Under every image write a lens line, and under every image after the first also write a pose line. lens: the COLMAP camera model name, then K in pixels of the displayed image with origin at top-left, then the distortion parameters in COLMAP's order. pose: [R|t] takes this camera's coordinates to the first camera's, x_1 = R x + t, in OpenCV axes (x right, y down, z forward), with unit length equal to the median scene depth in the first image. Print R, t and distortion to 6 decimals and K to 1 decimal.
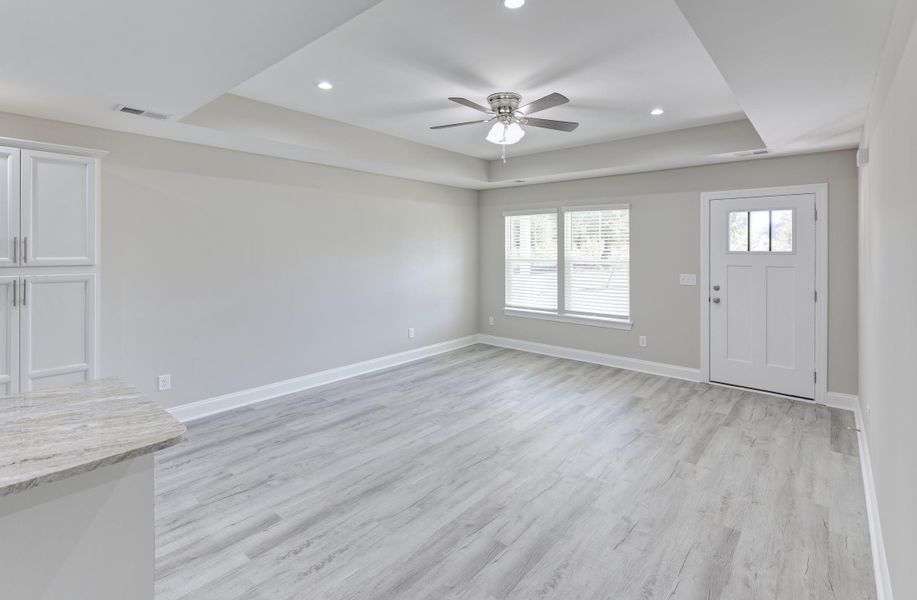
lens RADIAL K [[429.7, 0, 460.5], [0, 429.7, 253.1], [0, 0, 1]] dist [-0.000381, -0.000494]
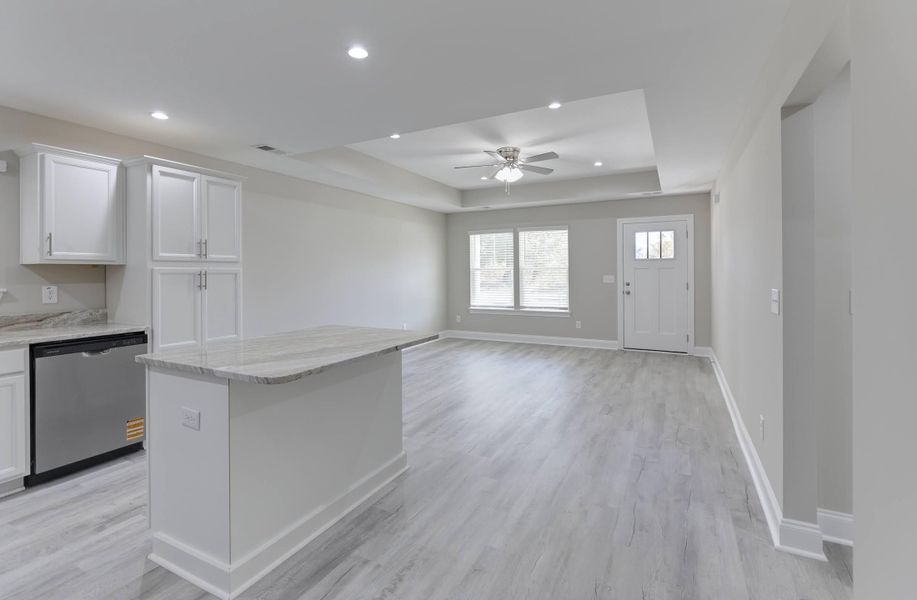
lens RADIAL K [[416.6, 0, 458.7], [0, 416.6, 277.3], [0, 0, 1]] dist [-0.000808, -0.000089]
pose [[0.973762, -0.011563, 0.227277, -0.343489], [0.010756, 0.999931, 0.004789, 0.054509], [-0.227316, -0.002219, 0.973818, -0.299763]]
